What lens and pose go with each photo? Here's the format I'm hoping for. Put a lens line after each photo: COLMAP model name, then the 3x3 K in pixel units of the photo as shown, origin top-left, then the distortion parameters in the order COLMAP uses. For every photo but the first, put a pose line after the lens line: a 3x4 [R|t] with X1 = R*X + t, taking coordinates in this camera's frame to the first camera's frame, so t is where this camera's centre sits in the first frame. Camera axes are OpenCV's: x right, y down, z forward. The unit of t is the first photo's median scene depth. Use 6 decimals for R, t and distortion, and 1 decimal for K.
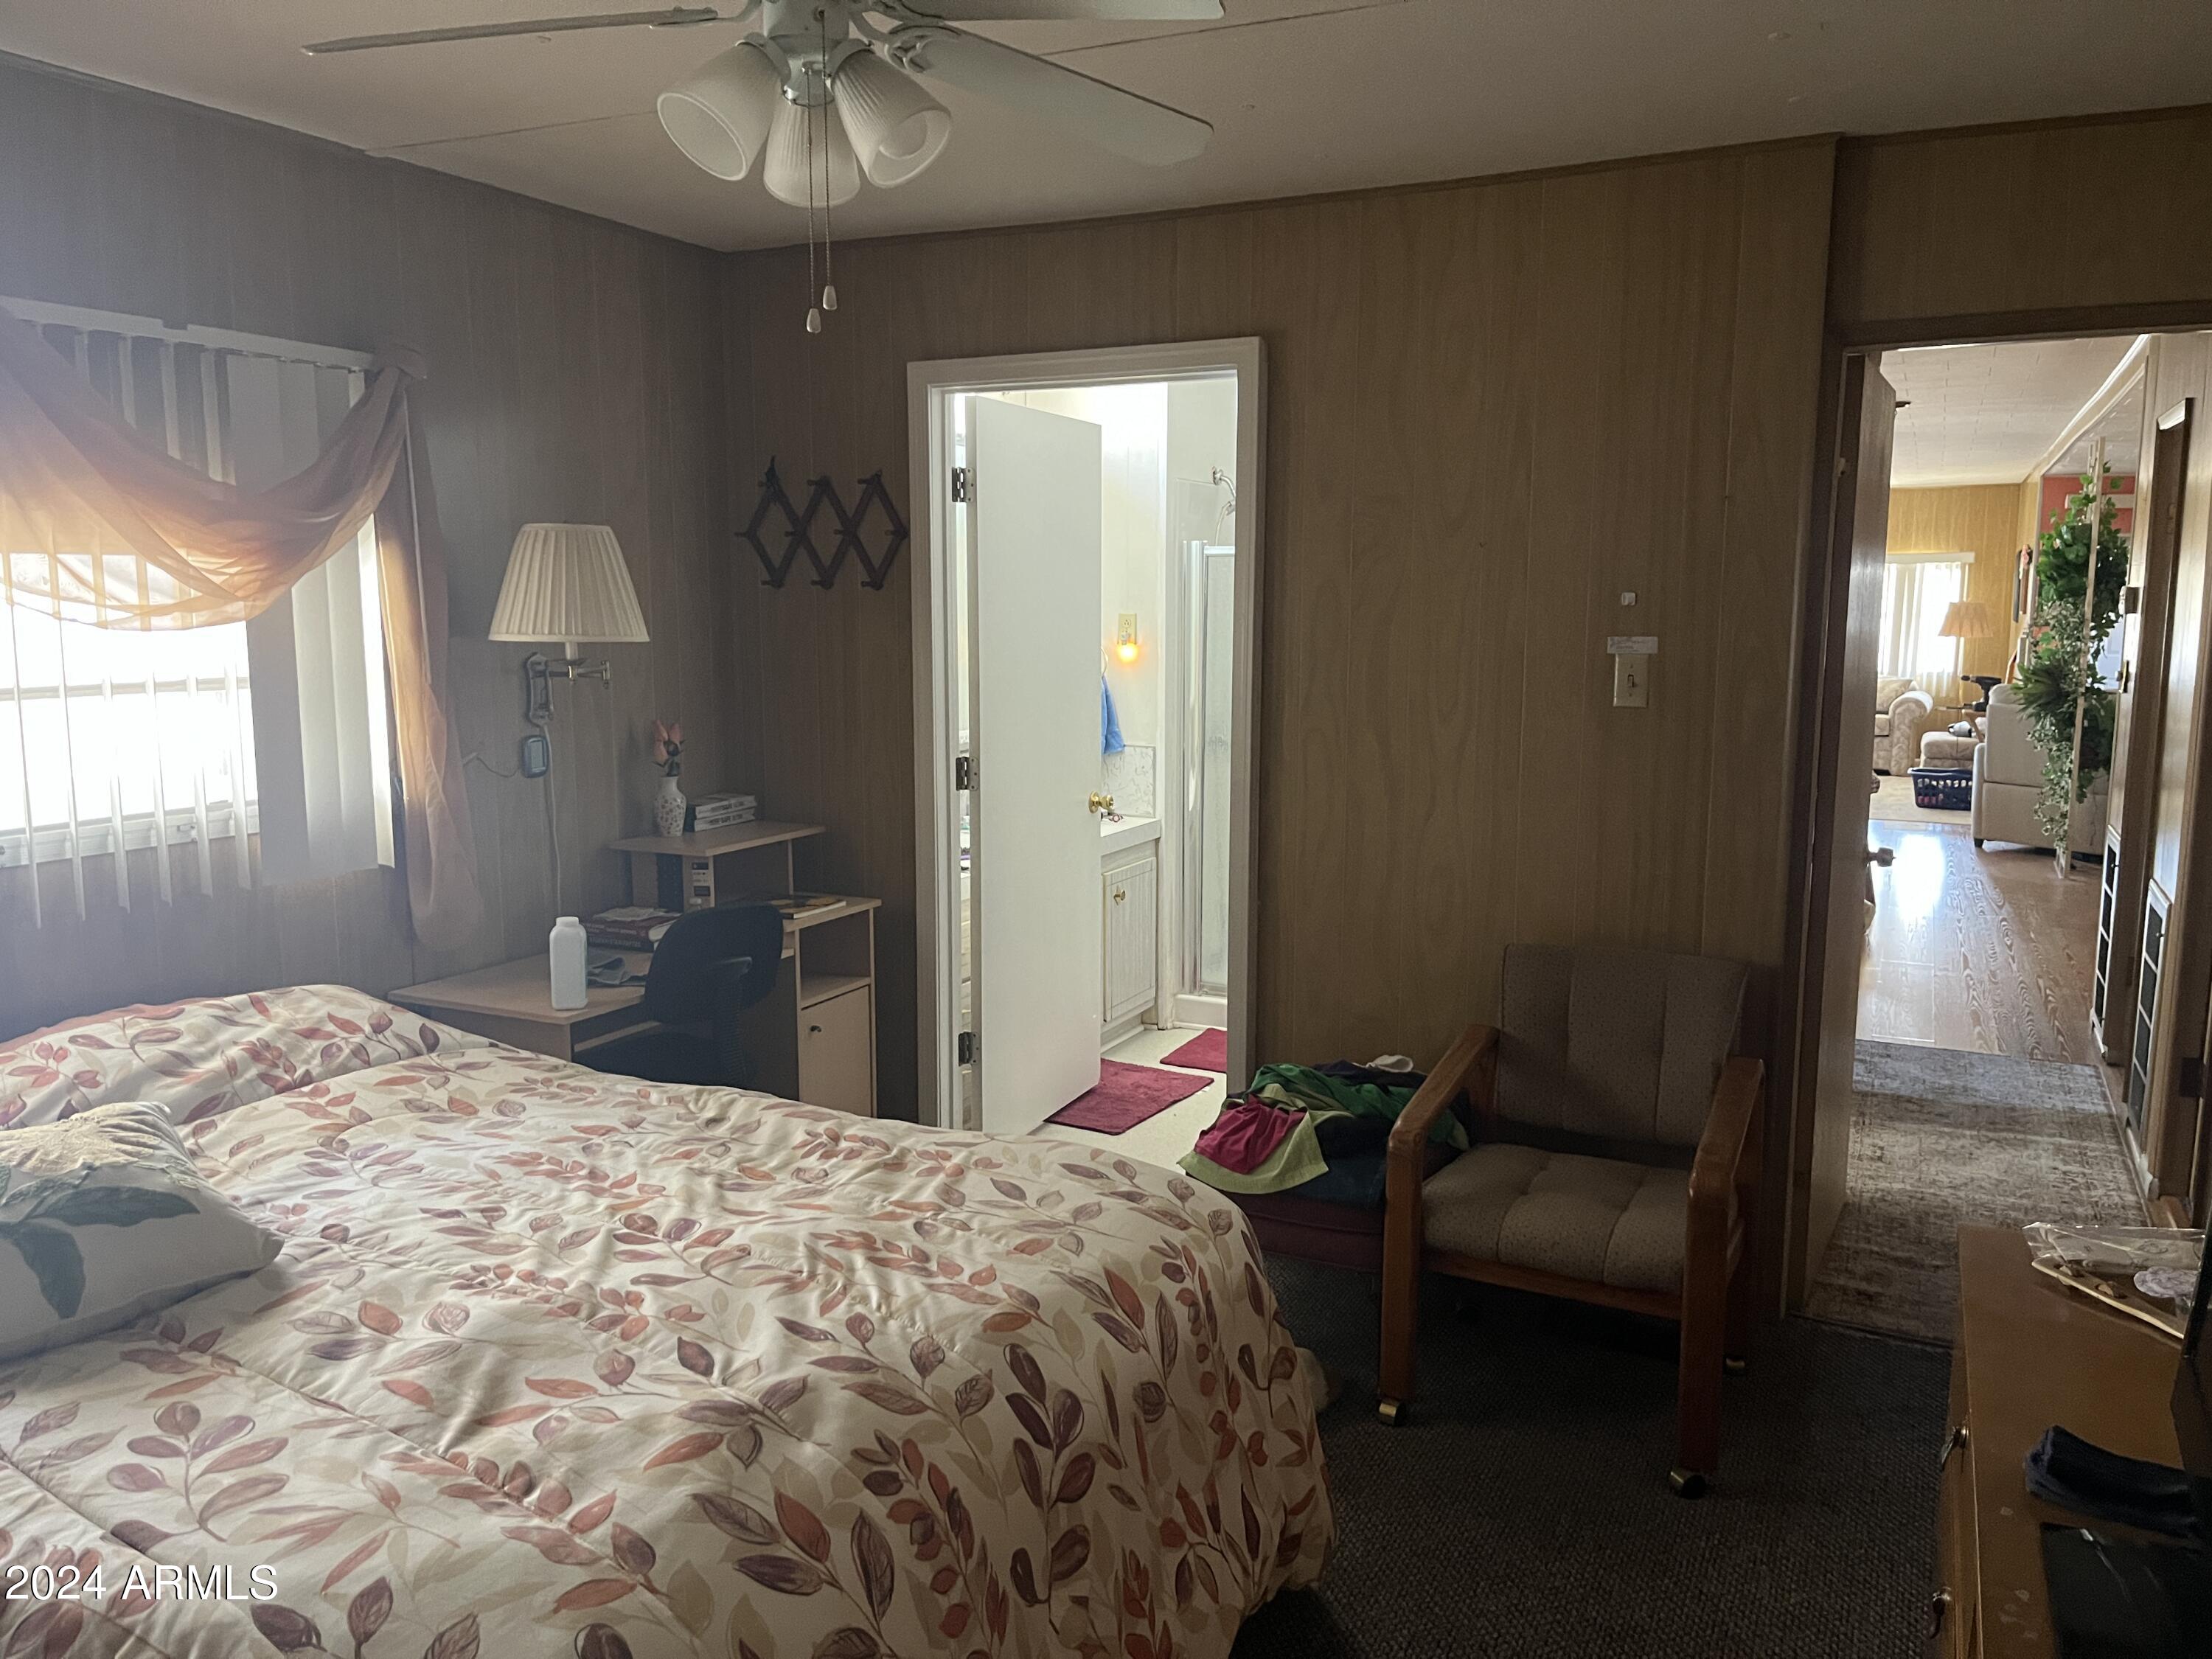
lens RADIAL K [[1622.7, 0, 1123.4], [0, 1622.7, 818.6], [0, 0, 1]] dist [0.051749, -0.077038]
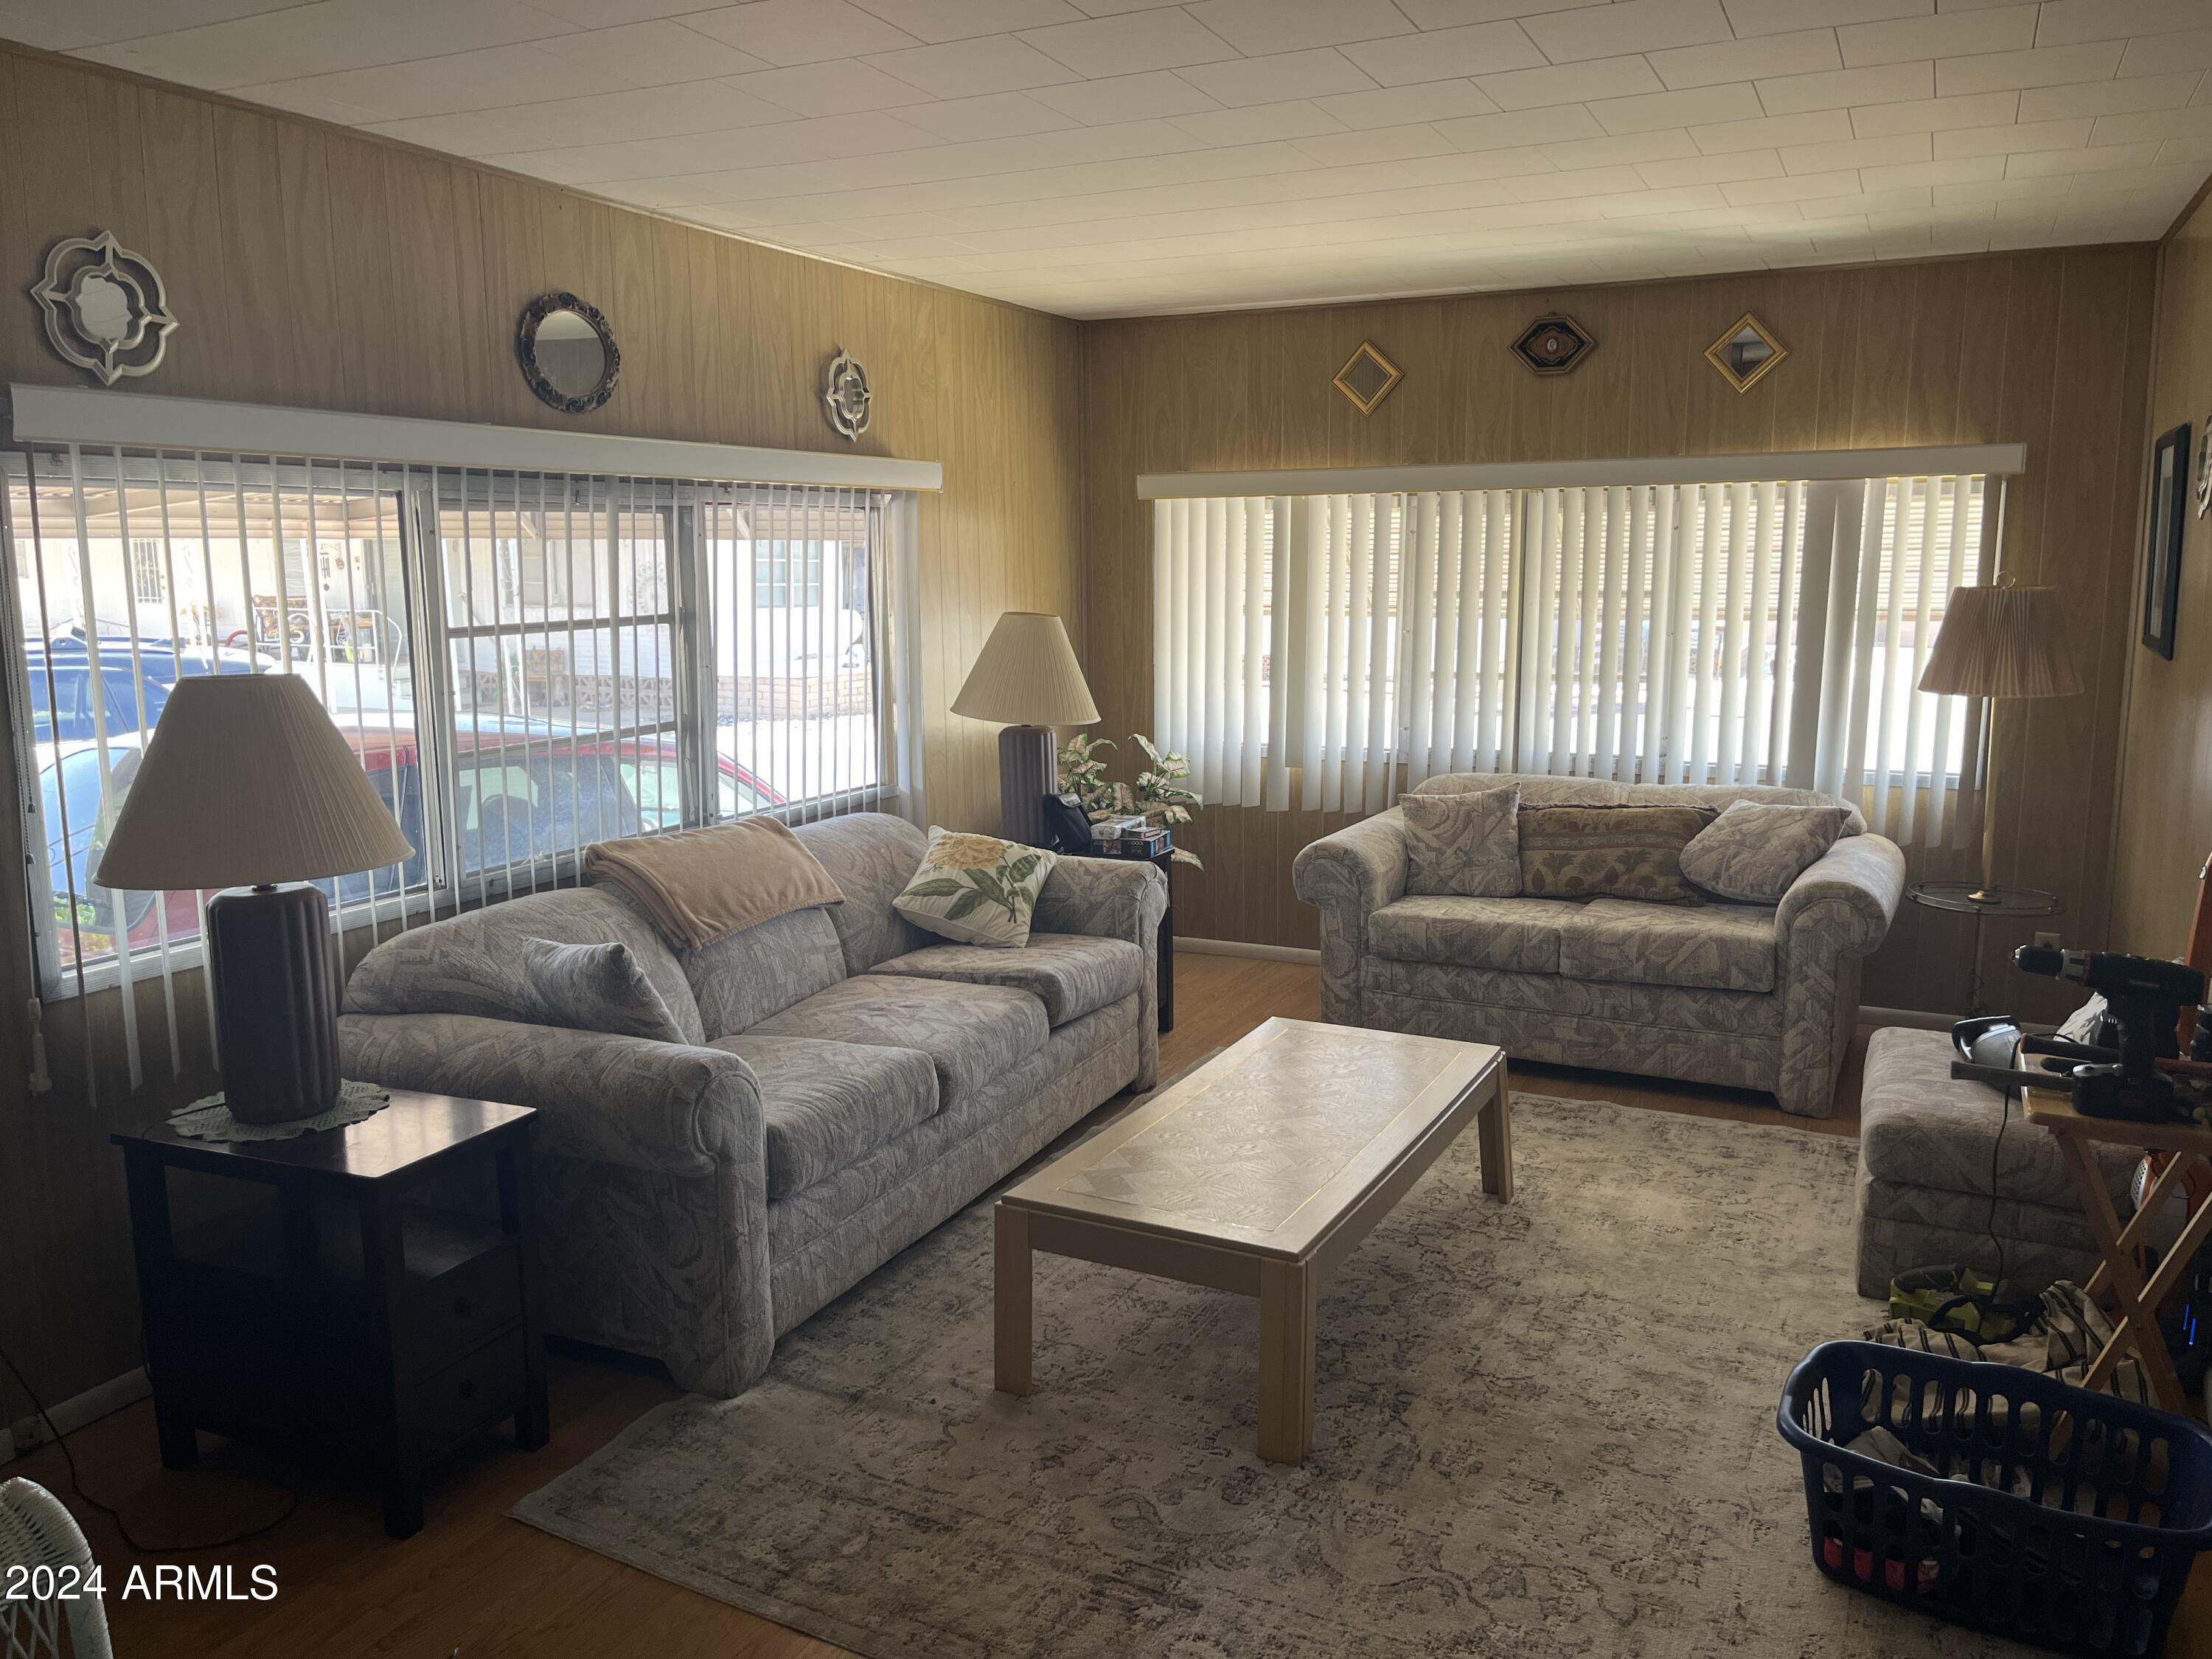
lens RADIAL K [[1622.7, 0, 1123.4], [0, 1622.7, 818.6], [0, 0, 1]] dist [0.051749, -0.077038]
pose [[0.999918, -0.009219, 0.008892, 0.545502], [0.008991, 0.999639, 0.025326, -0.157510], [-0.009122, -0.025244, 0.999640, 1.095834]]
